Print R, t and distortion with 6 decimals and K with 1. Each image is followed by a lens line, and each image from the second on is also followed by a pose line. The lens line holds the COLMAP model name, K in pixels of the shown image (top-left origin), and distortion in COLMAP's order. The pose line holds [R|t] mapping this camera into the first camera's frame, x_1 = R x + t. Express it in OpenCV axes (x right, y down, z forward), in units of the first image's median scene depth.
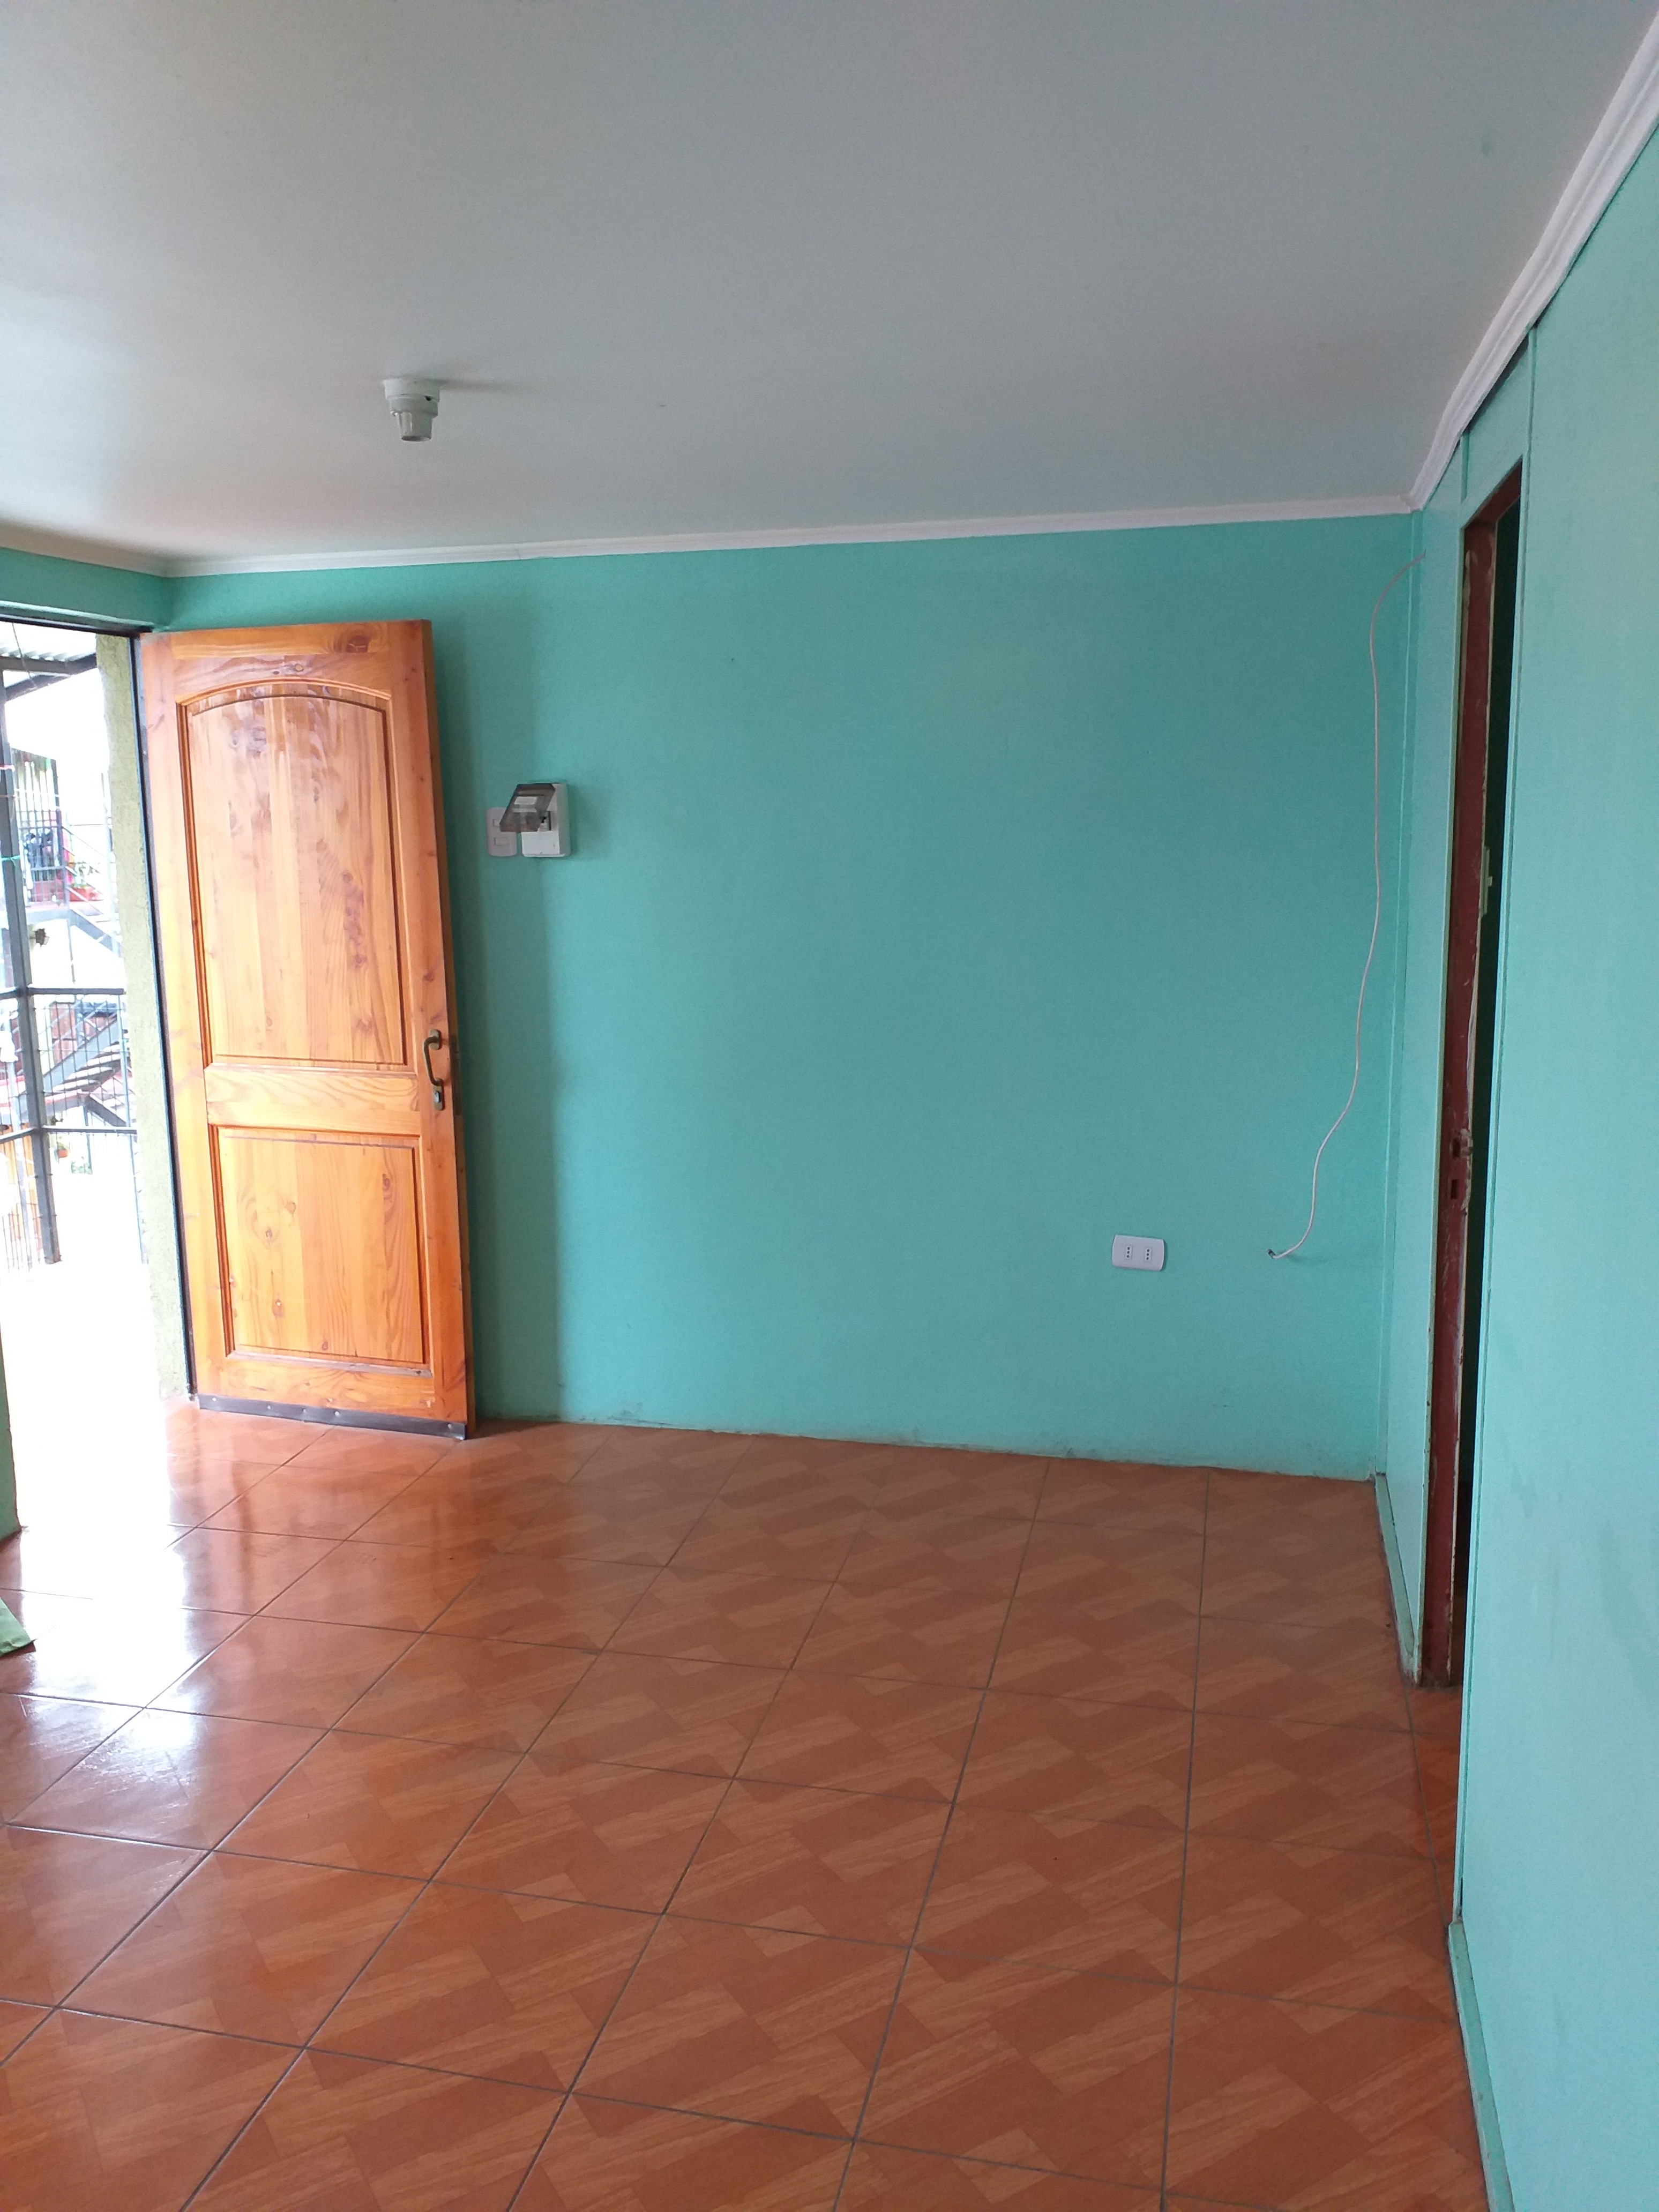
lens RADIAL K [[1795.0, 0, 829.5], [0, 1795.0, 1106.0], [0, 0, 1]] dist [-0.038208, -0.004825]
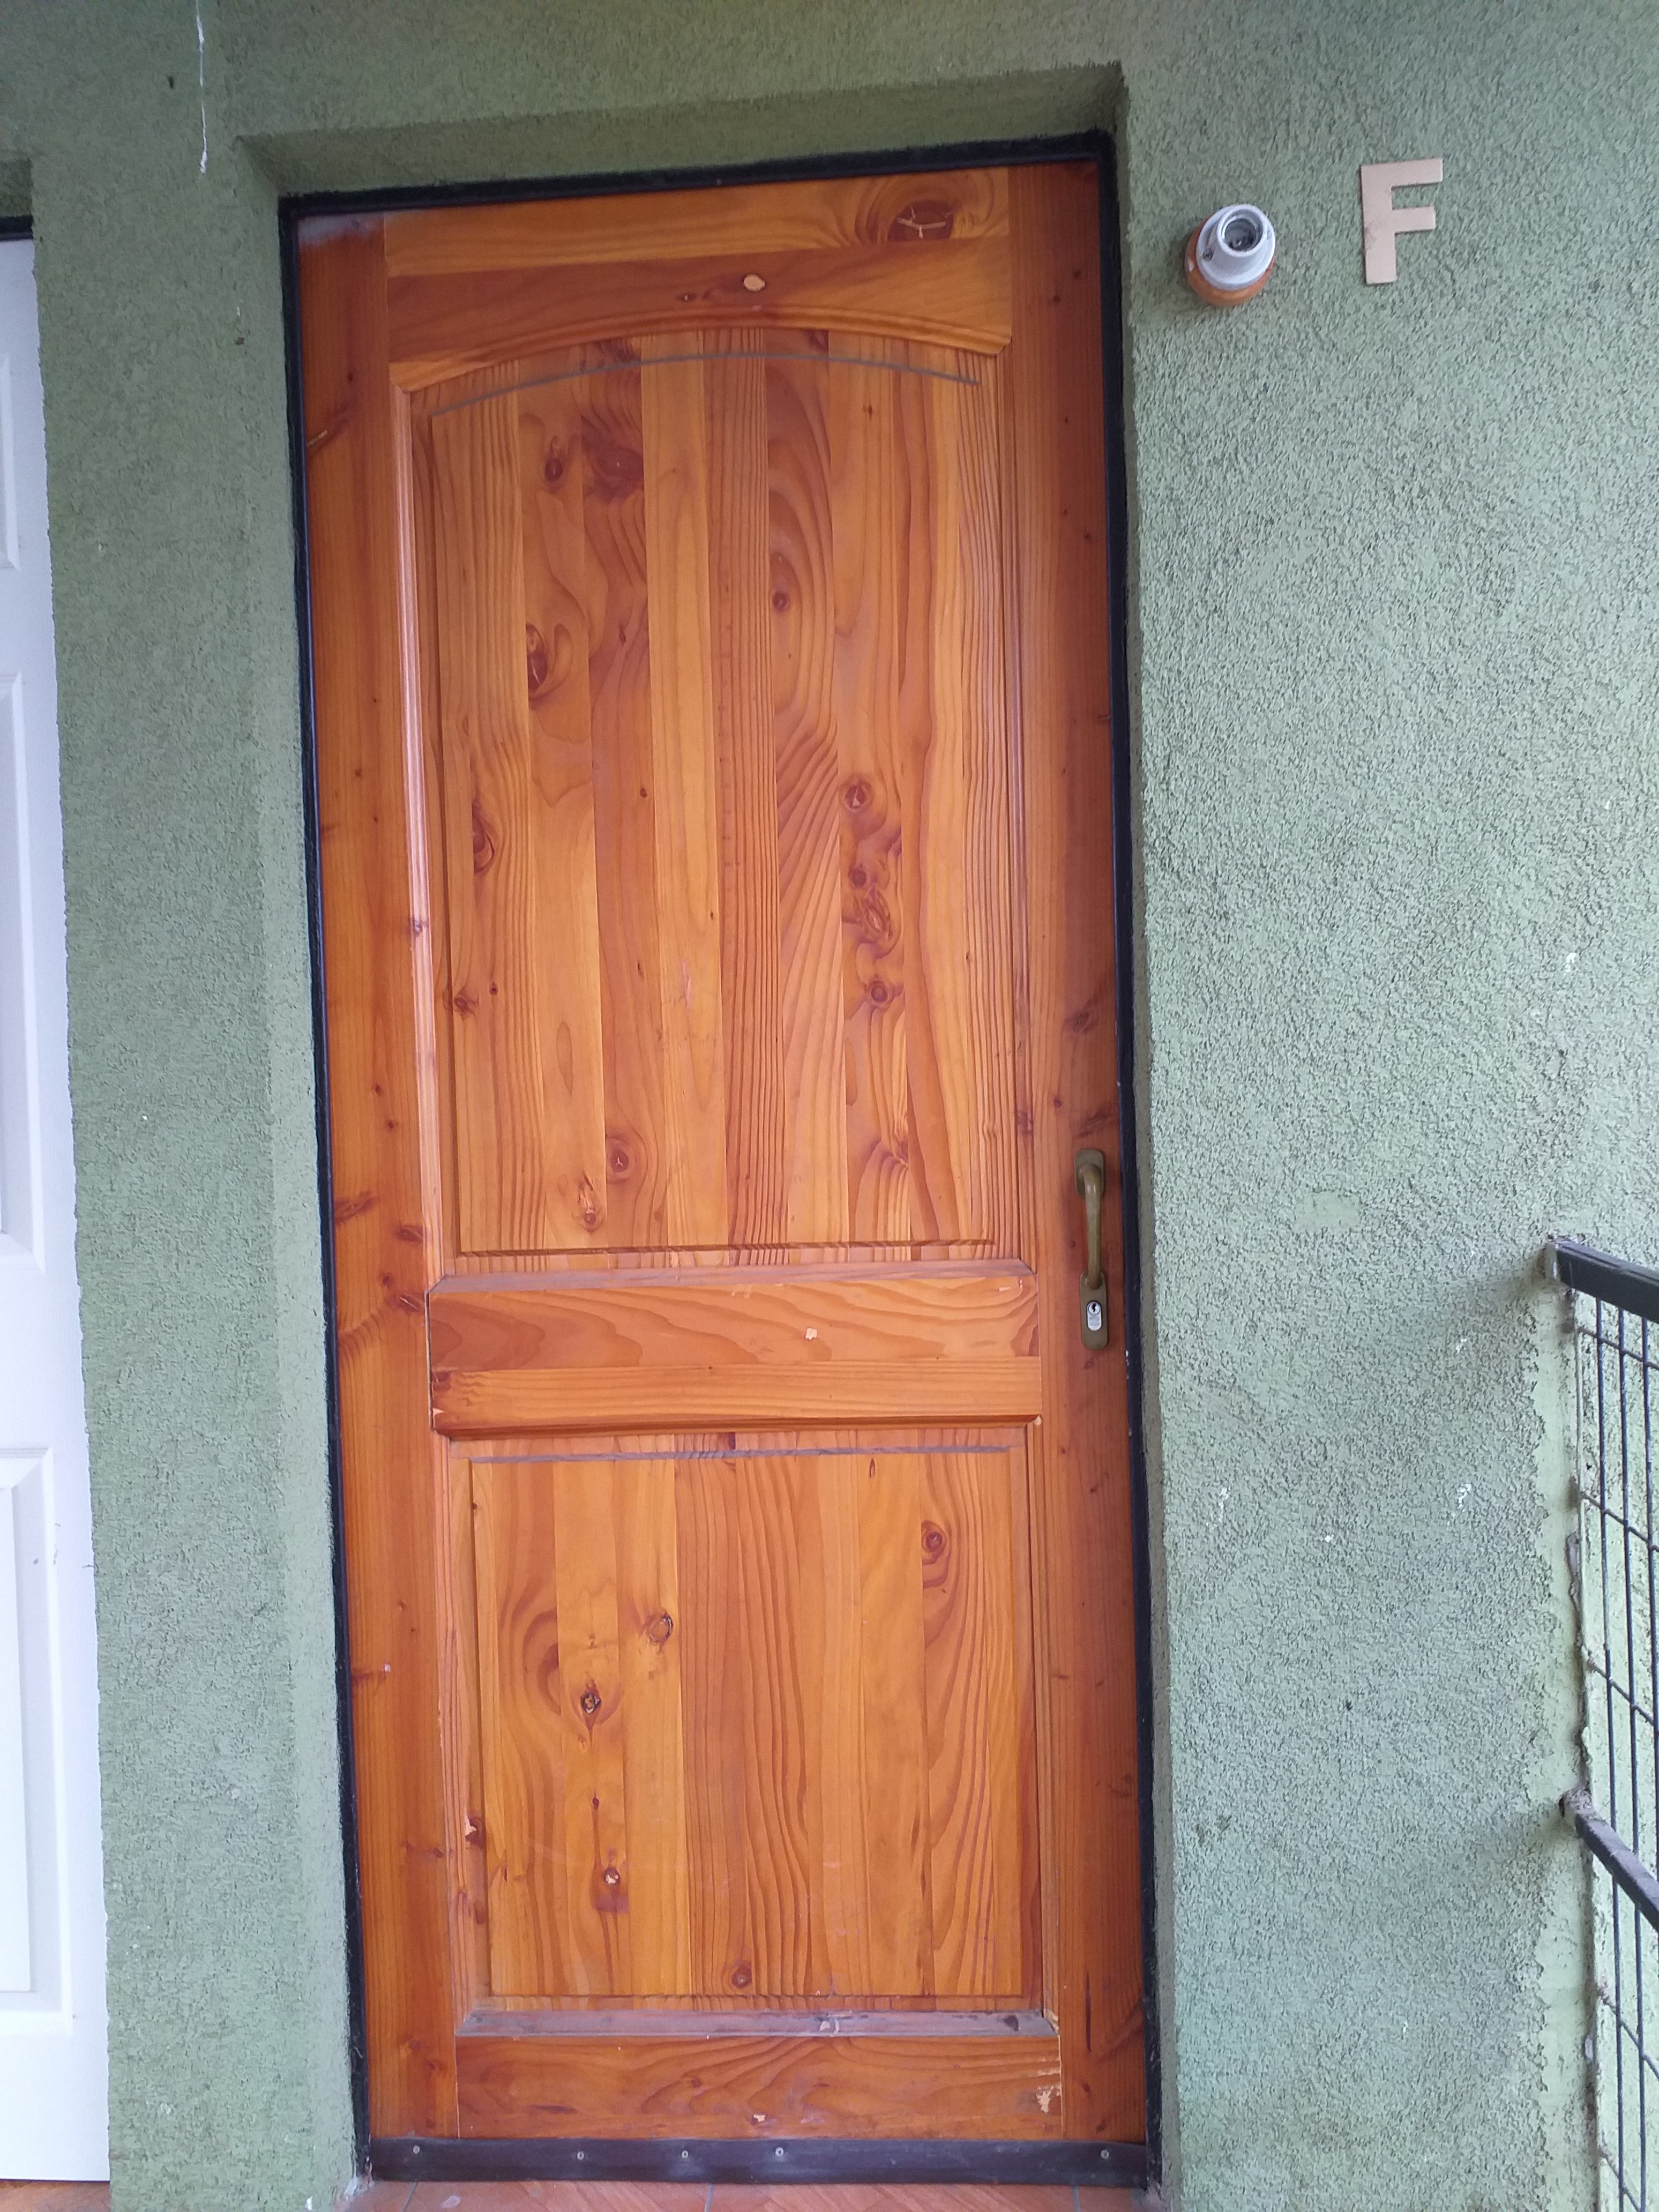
lens RADIAL K [[1674.4, 0, 829.5], [0, 1674.4, 1106.0], [0, 0, 1]] dist [-0.002657, -0.004585]
pose [[0.965641, -0.024539, 0.258719, -0.364717], [0.069700, 0.983513, -0.166863, 0.007252], [-0.250359, 0.179162, 0.951431, 0.625519]]
